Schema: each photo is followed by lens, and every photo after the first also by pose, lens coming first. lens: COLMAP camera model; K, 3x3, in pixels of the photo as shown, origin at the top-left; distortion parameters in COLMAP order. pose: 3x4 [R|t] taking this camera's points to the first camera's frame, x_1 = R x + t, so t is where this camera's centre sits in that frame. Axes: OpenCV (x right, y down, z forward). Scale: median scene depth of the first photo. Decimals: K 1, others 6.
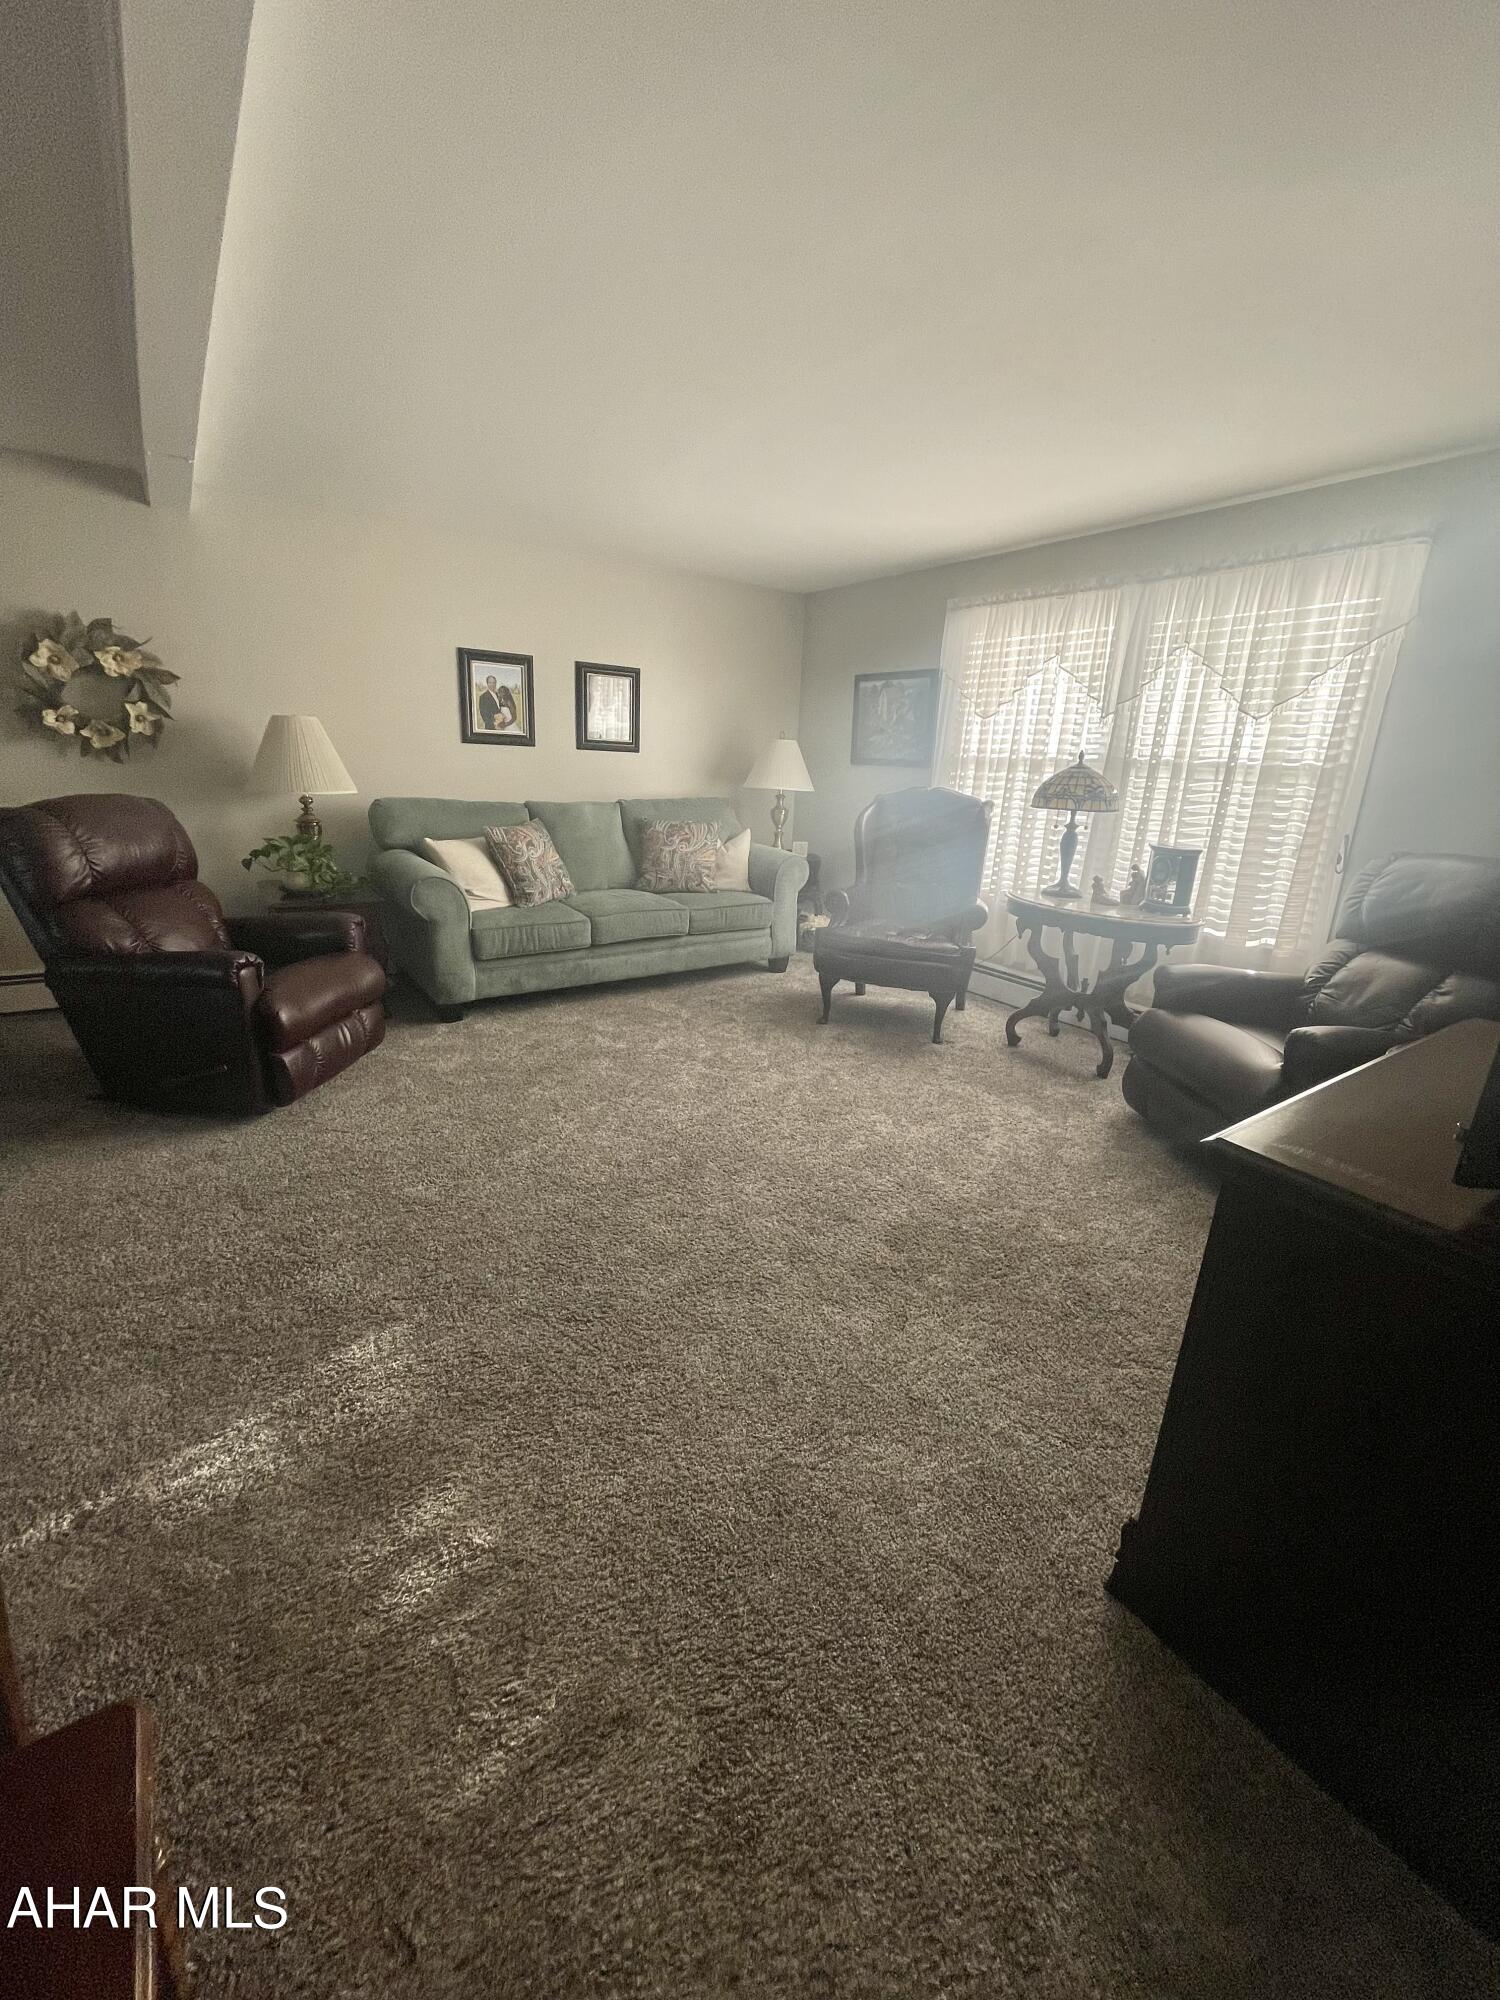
lens RADIAL K [[810.9, 0, 750.0], [0, 810.9, 1000.0], [0, 0, 1]] dist [-0.004098, -0.000383]
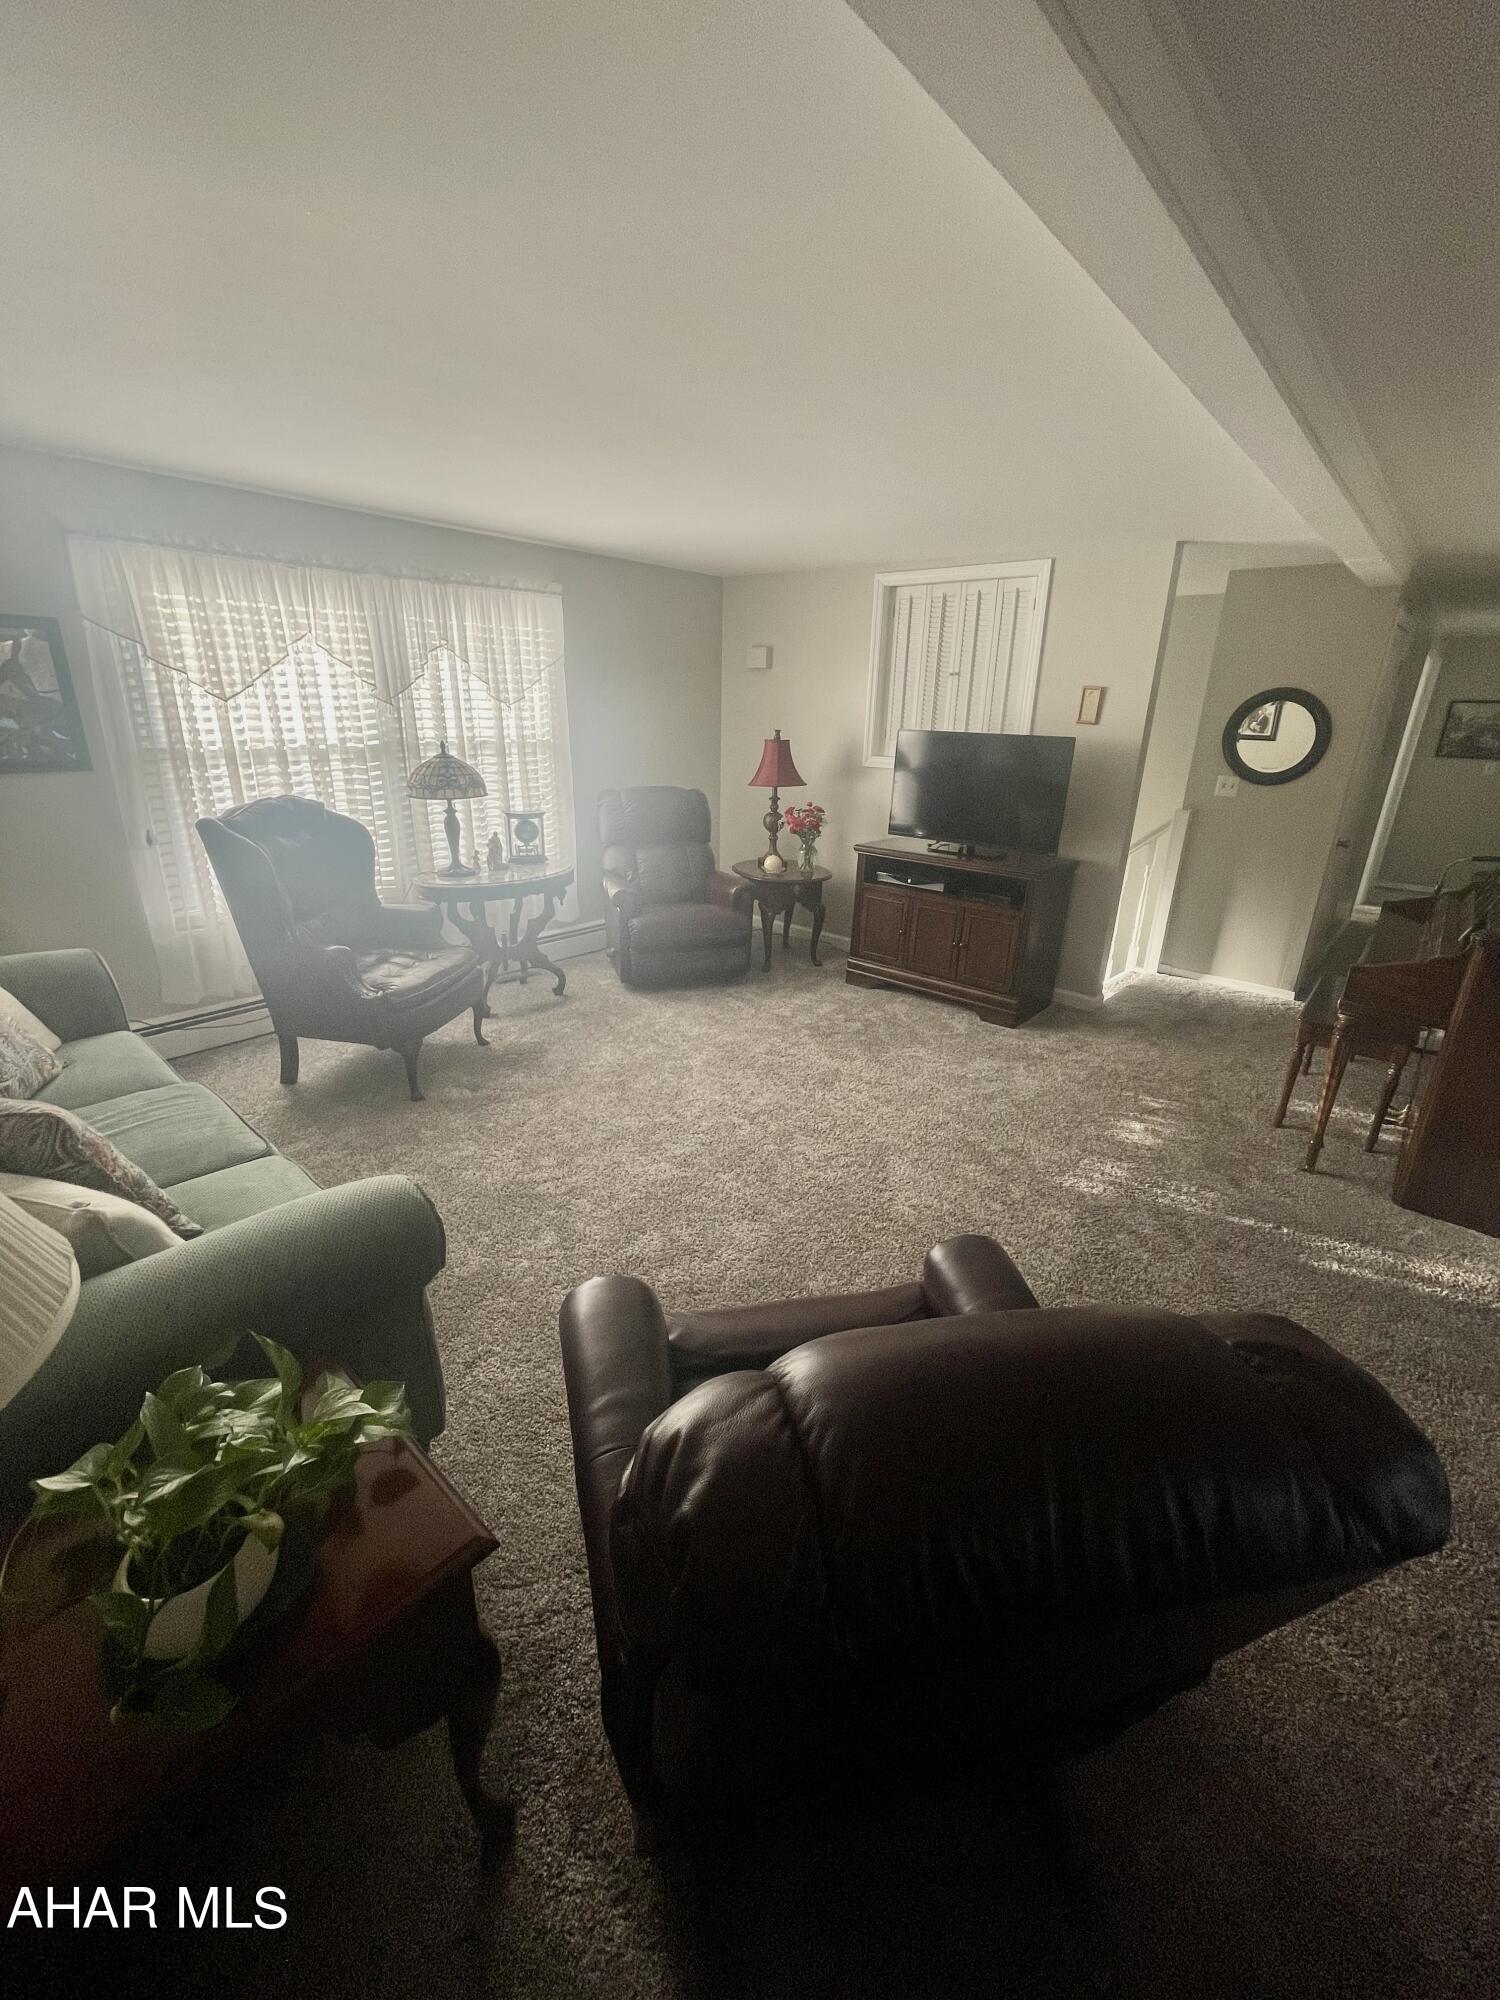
lens RADIAL K [[810.9, 0, 750.0], [0, 810.9, 1000.0], [0, 0, 1]] dist [-0.004098, -0.000383]
pose [[-0.223303, -0.380494, 0.897419, -0.779798], [0.247372, 0.868404, 0.429745, -0.372582], [-0.942838, 0.317960, -0.099793, 0.837605]]
